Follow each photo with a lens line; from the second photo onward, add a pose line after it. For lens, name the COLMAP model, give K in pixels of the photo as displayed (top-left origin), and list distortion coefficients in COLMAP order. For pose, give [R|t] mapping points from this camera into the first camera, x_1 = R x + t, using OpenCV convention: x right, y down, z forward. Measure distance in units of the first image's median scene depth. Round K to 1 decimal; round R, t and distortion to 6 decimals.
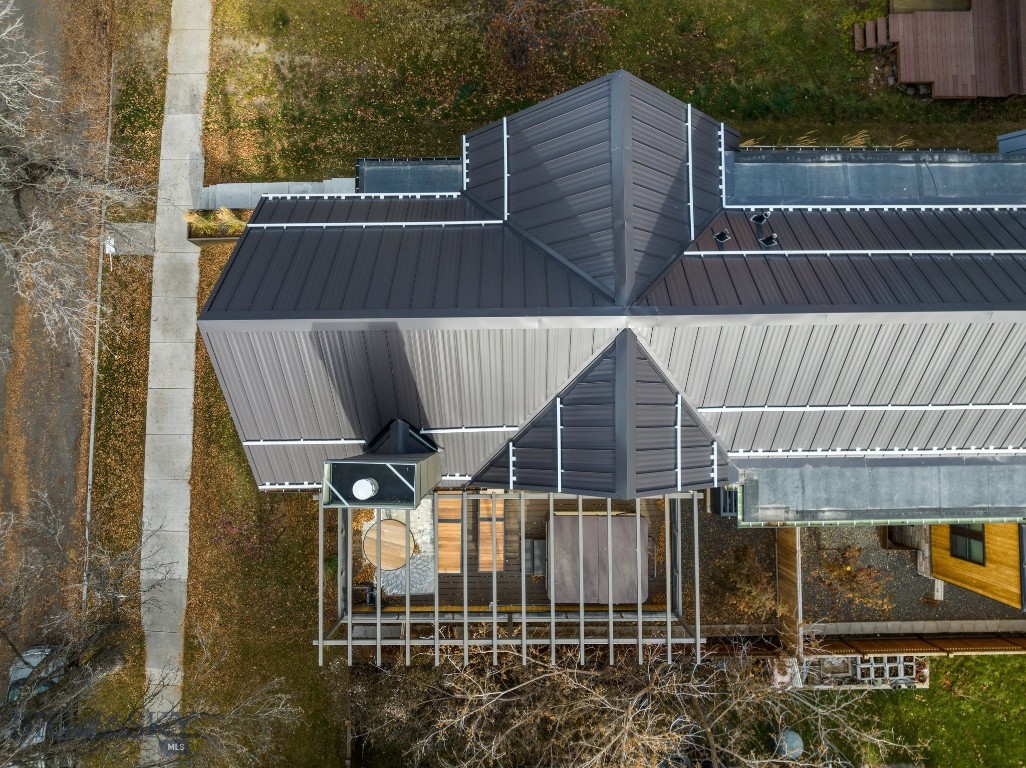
lens RADIAL K [[725.5, 0, 513.2], [0, 725.5, 377.0], [0, 0, 1]] dist [-0.041209, 0.009210]
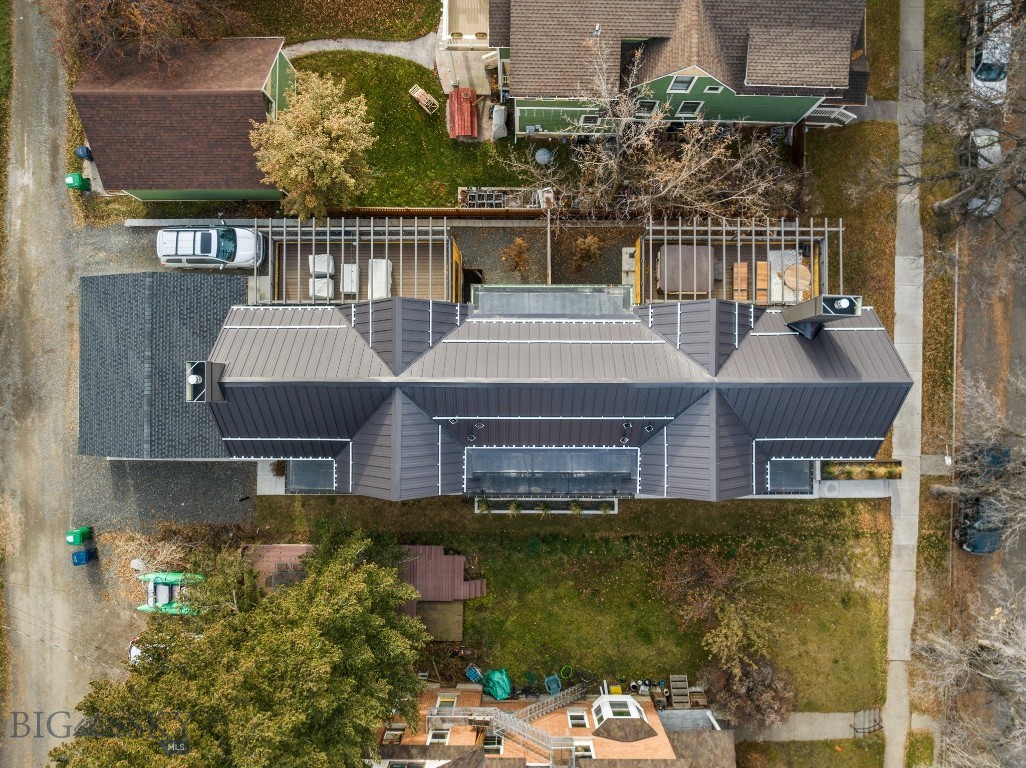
lens RADIAL K [[725.5, 0, 513.2], [0, 725.5, 377.0], [0, 0, 1]] dist [-0.041209, 0.009210]
pose [[-0.999918, -0.010557, 0.007284, 0.515381], [0.011078, -0.997068, 0.075717, -0.163954], [0.006463, 0.075791, 0.997103, -0.793835]]
